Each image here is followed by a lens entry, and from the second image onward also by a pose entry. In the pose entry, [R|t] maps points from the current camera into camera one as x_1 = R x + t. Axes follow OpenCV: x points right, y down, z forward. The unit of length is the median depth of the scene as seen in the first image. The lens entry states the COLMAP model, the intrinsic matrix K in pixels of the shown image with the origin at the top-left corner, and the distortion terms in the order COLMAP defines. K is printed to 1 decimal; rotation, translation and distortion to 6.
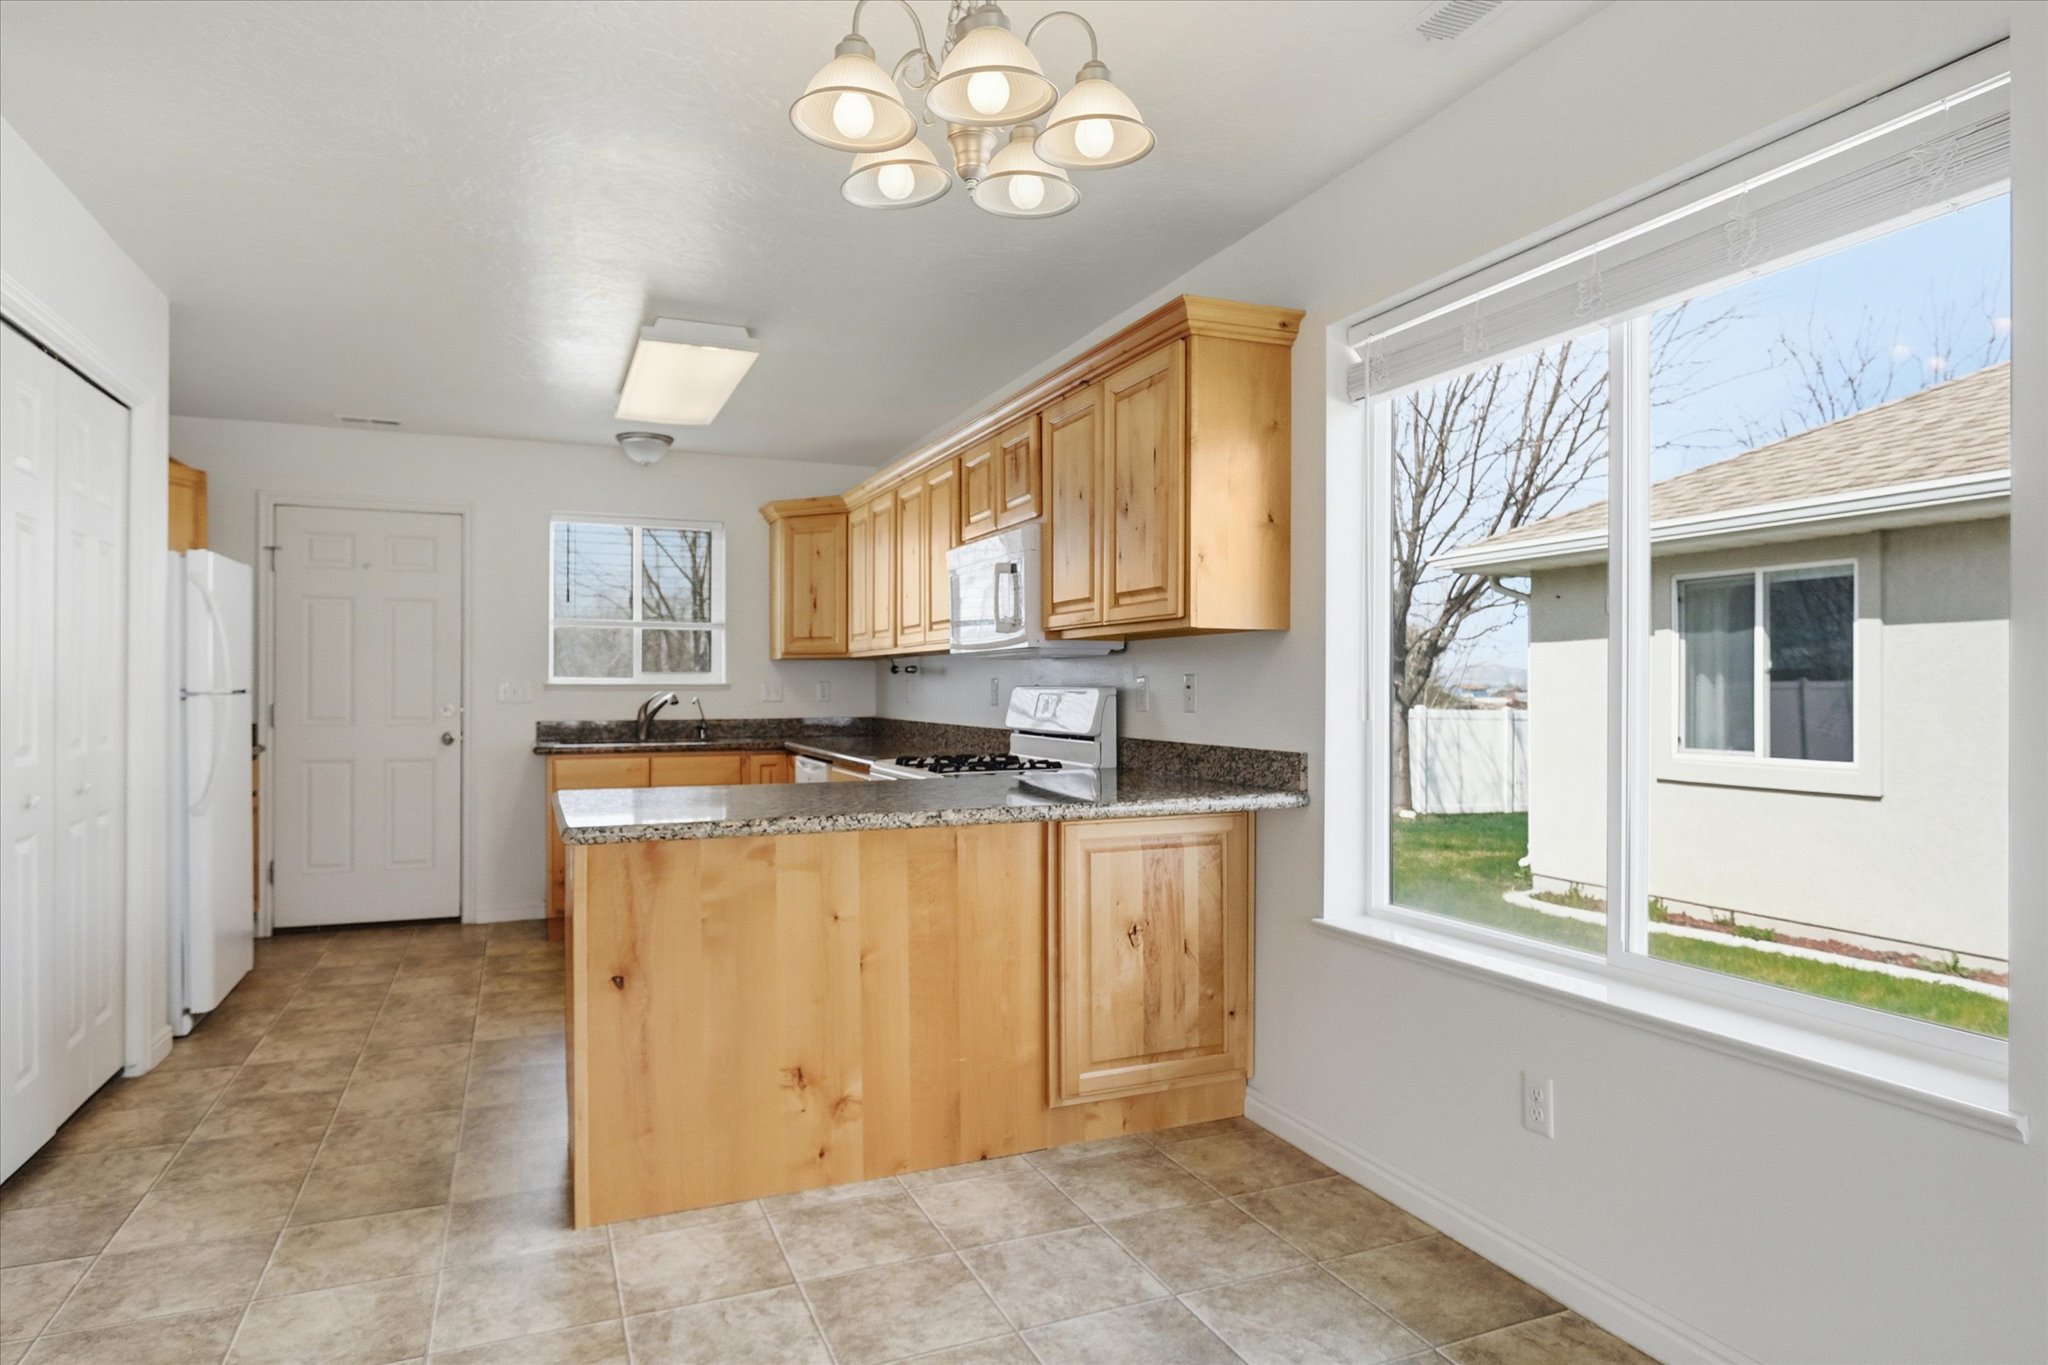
lens RADIAL K [[1177.2, 0, 999.2], [0, 1177.2, 693.2], [0, 0, 1]] dist [0.001225, -0.000130]
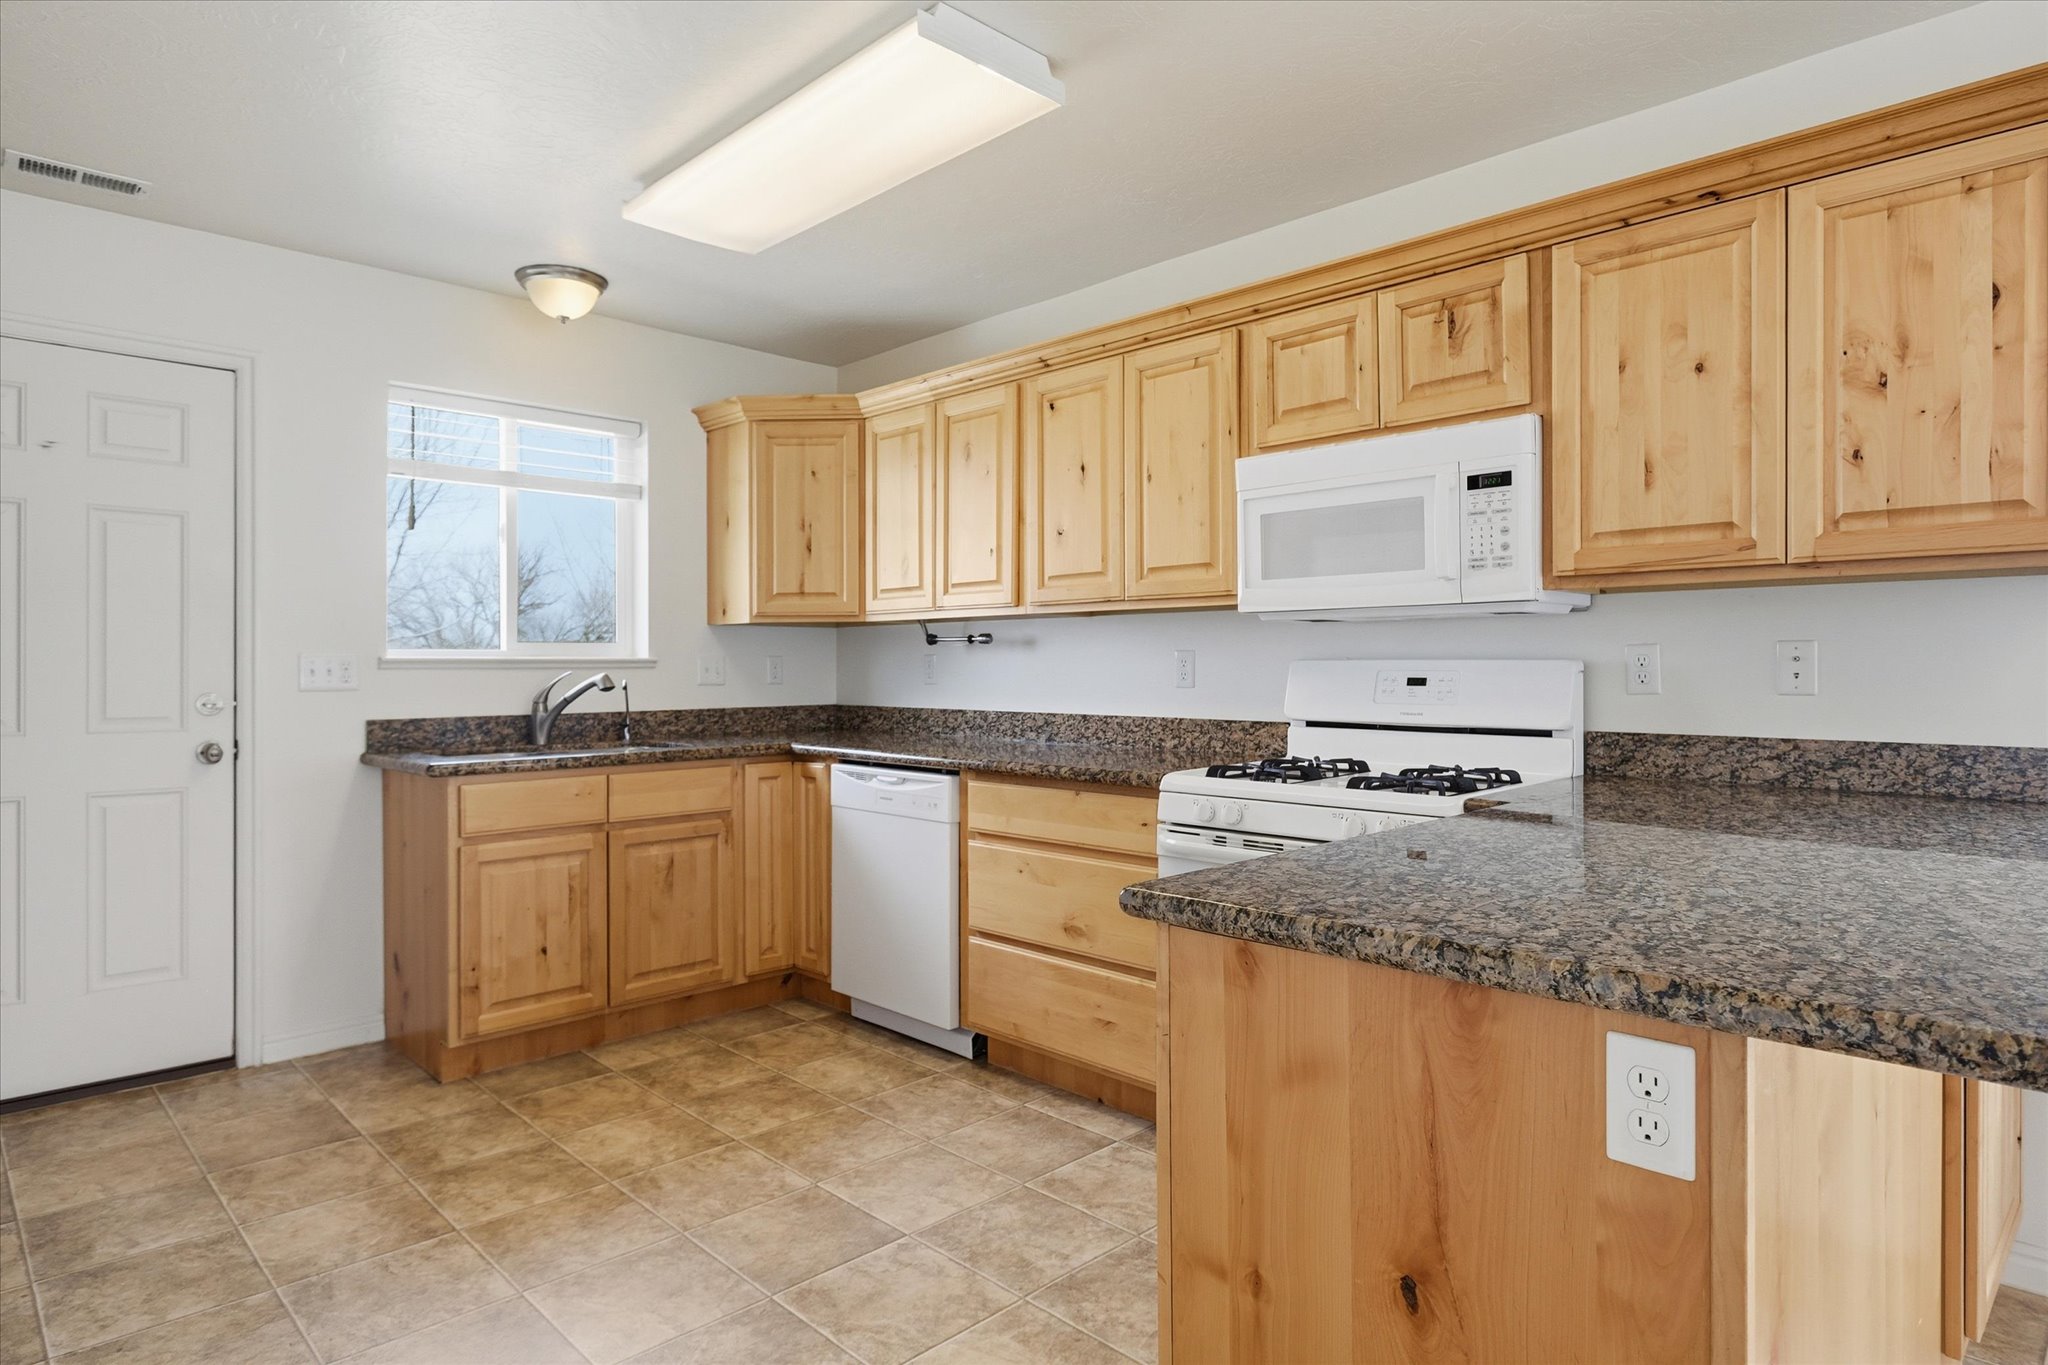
lens RADIAL K [[1241.6, 0, 1016.8], [0, 1241.6, 666.1], [0, 0, 1]] dist [0.028784, 0.003254]
pose [[0.934903, -0.001382, 0.354901, -0.315684], [0.003738, 0.999975, -0.005953, 0.000985], [-0.354884, 0.006892, 0.934885, 0.274558]]
